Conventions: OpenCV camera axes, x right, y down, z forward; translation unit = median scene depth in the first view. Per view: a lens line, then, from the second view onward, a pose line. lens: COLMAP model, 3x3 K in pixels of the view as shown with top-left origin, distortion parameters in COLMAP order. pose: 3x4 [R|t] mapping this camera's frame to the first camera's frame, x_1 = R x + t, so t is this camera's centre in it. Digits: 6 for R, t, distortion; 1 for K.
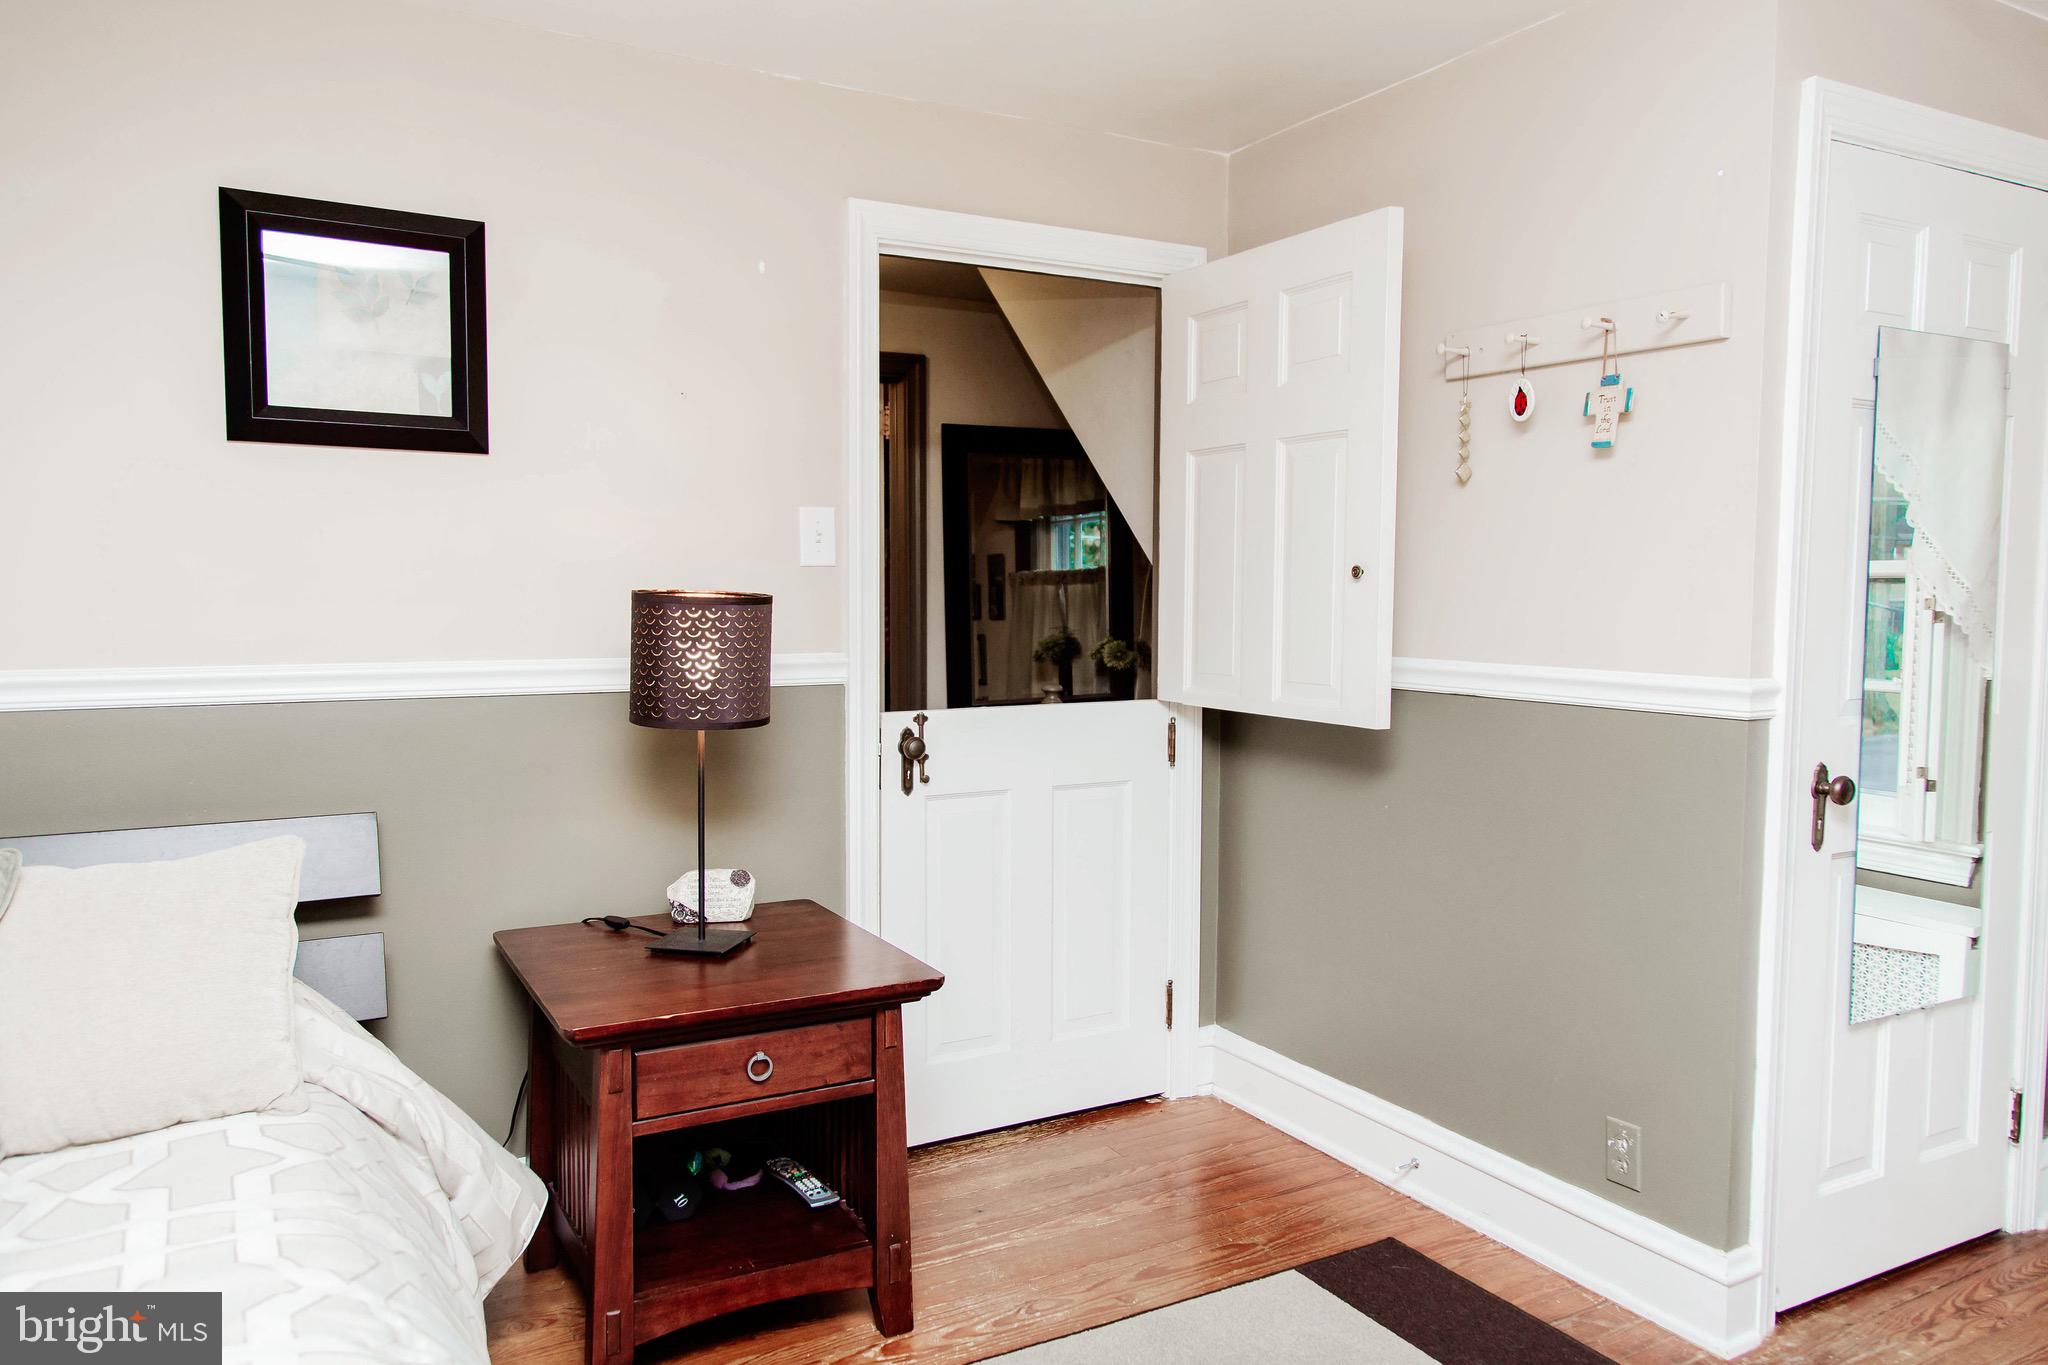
lens RADIAL K [[1426.4, 0, 1024.0], [0, 1426.4, 682.5], [0, 0, 1]] dist [0.006845, 0.002308]
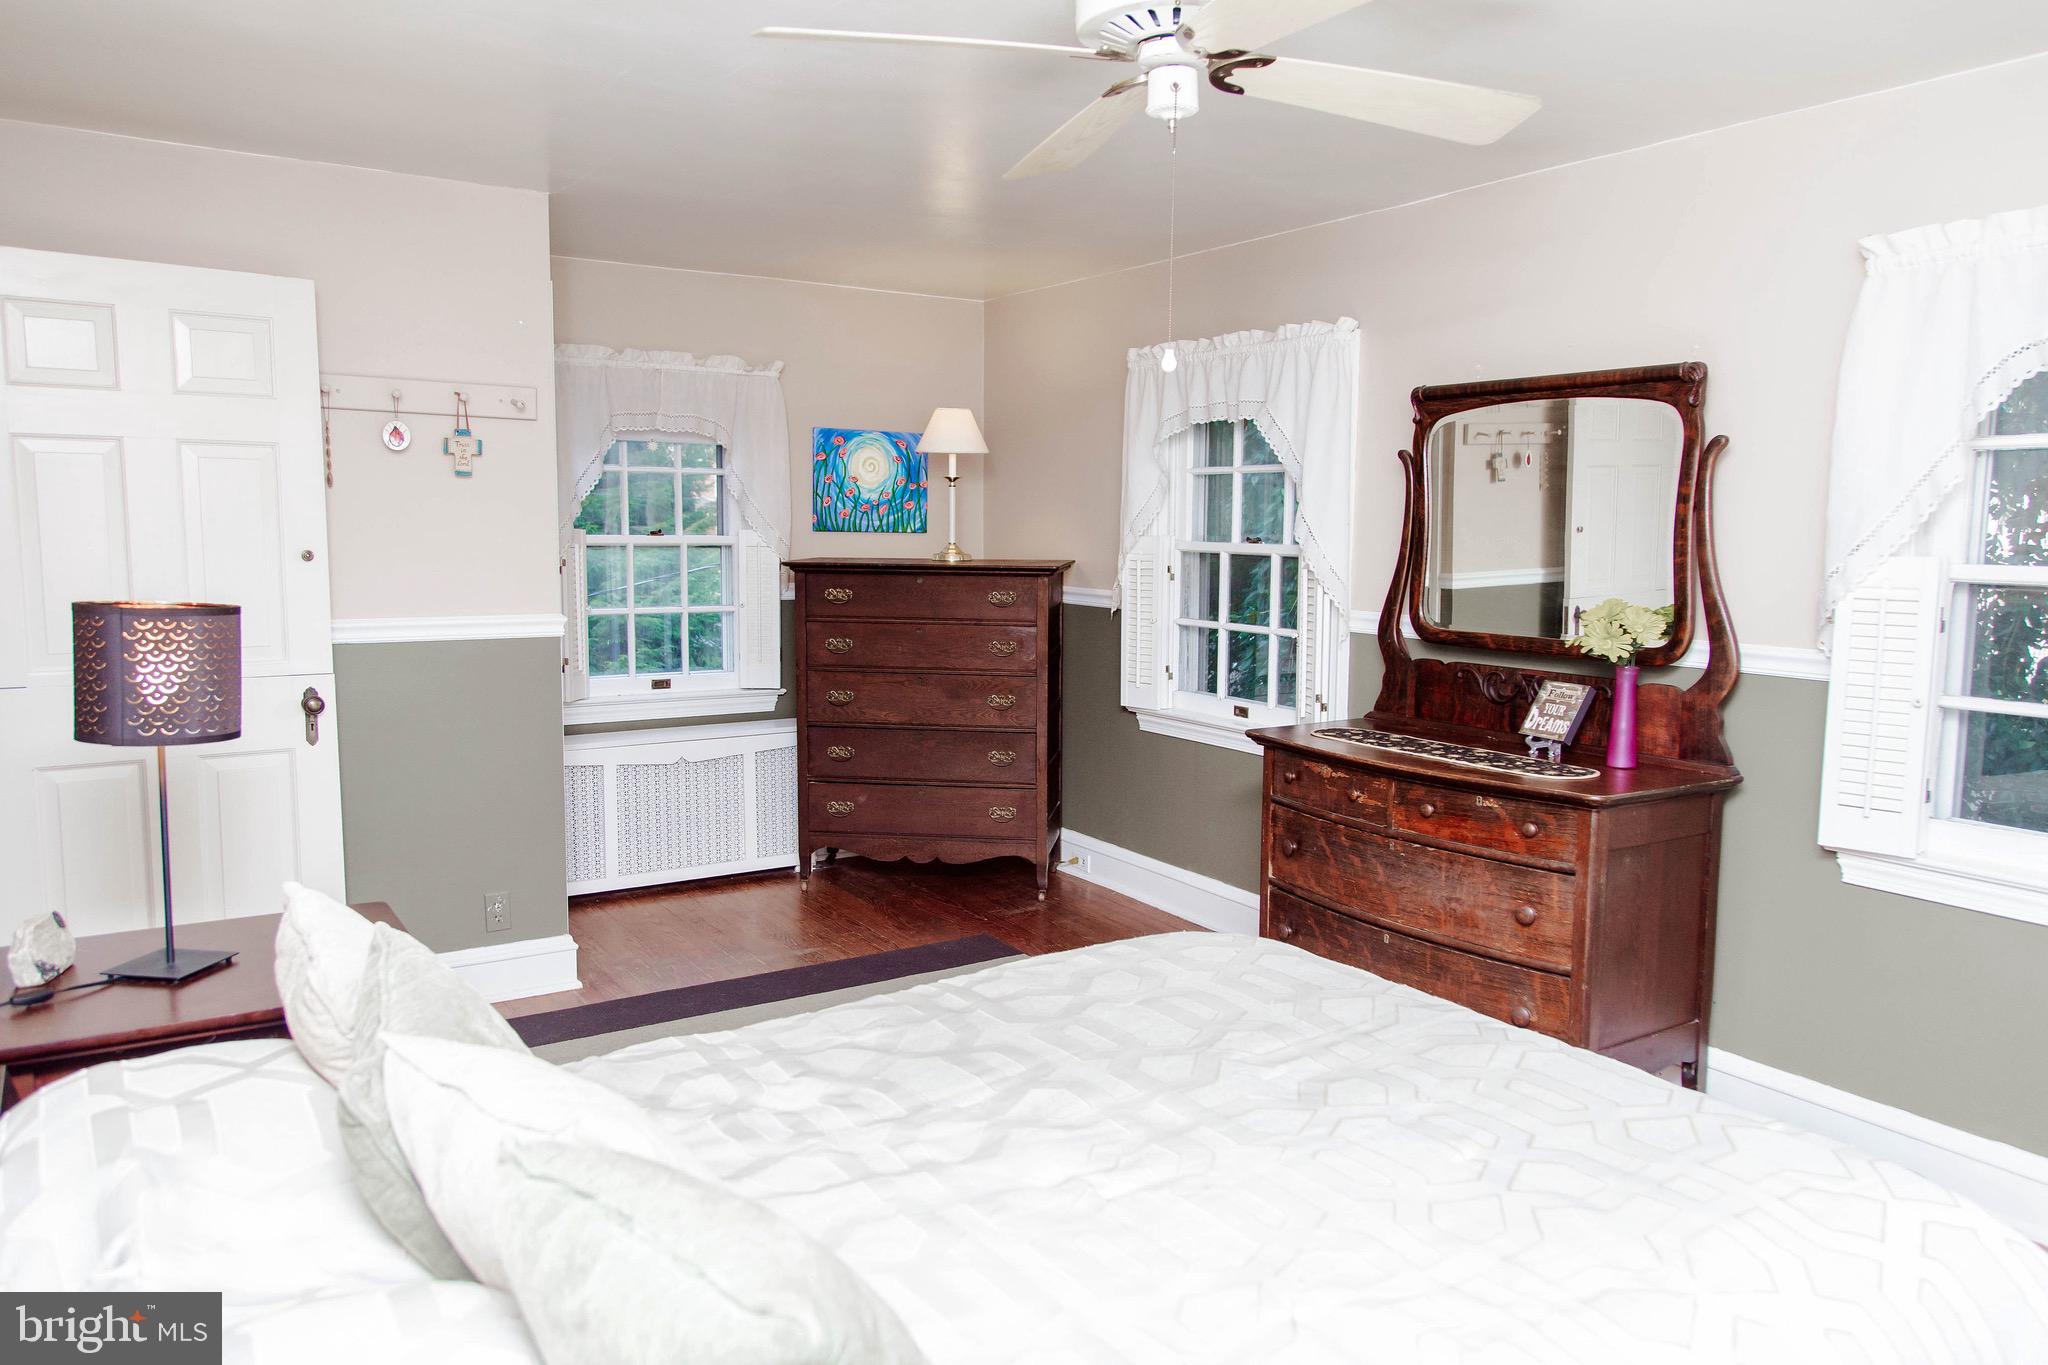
lens RADIAL K [[1443.6, 0, 990.3], [0, 1443.6, 678.7], [0, 0, 1]] dist [0.007326, -0.001738]
pose [[-0.032417, -0.115708, 0.992754, -1.225376], [0.057674, 0.991405, 0.117434, -0.095594], [-0.997809, 0.061063, -0.025465, 0.478592]]
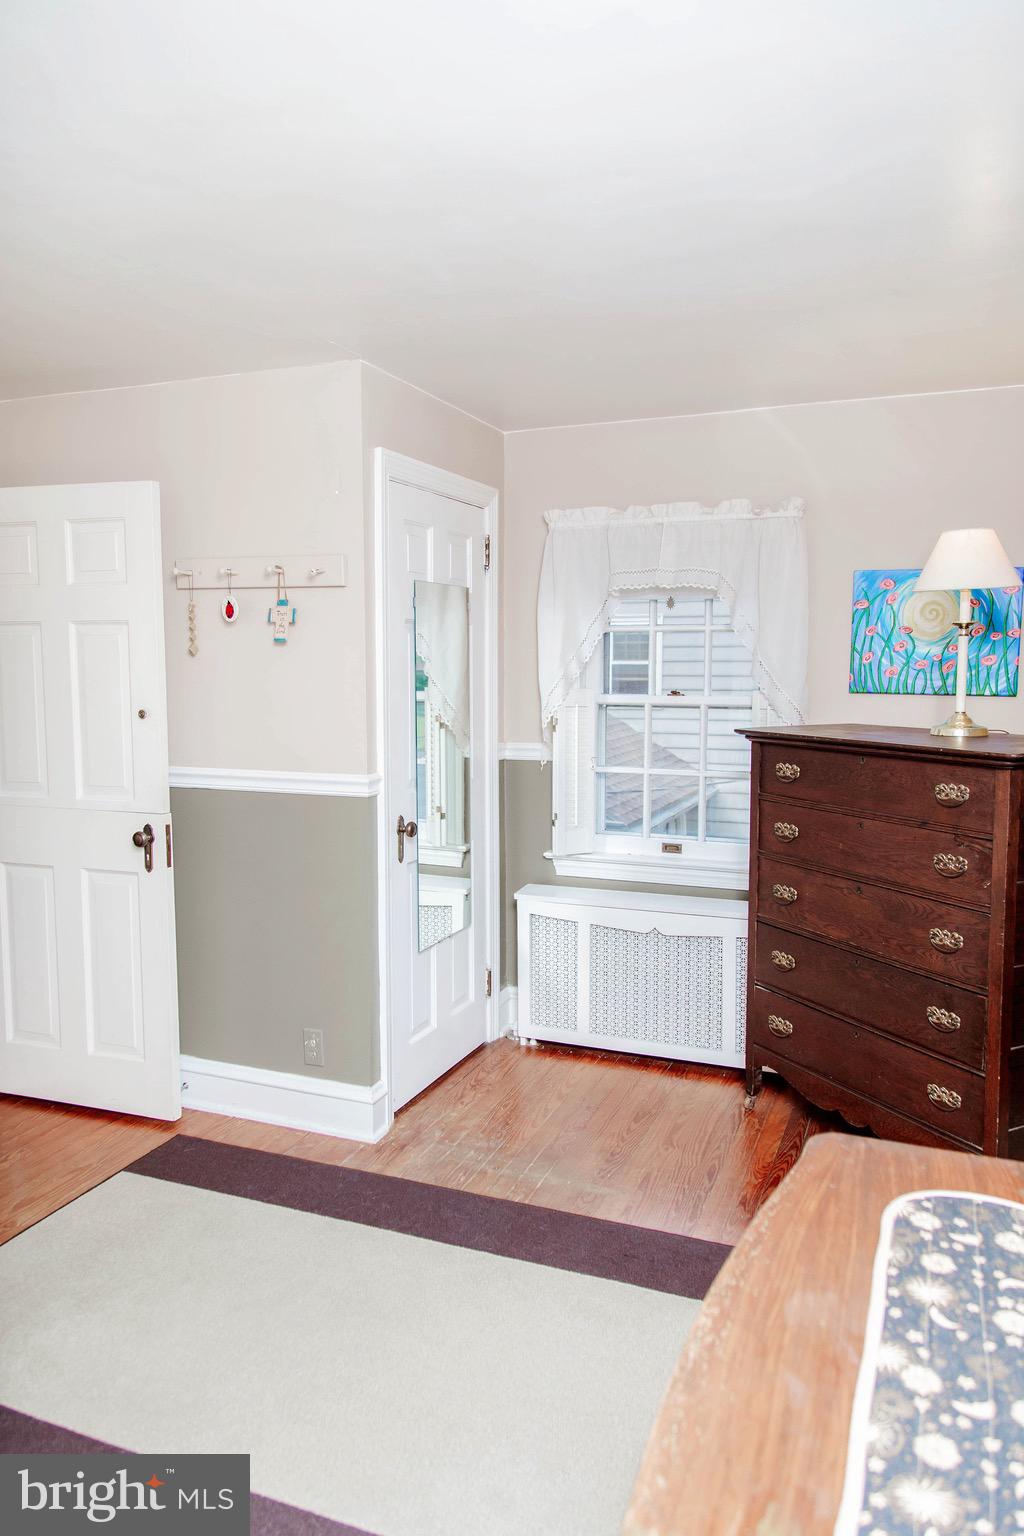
lens RADIAL K [[1078.6, 0, 508.1], [0, 1078.6, 757.0], [0, 0, 1]] dist [0.030889, 0.000229]
pose [[0.788176, -0.061120, 0.612407, -0.180267], [0.044003, 0.998106, 0.042981, -0.070798], [-0.613875, -0.006929, 0.789373, -0.187254]]
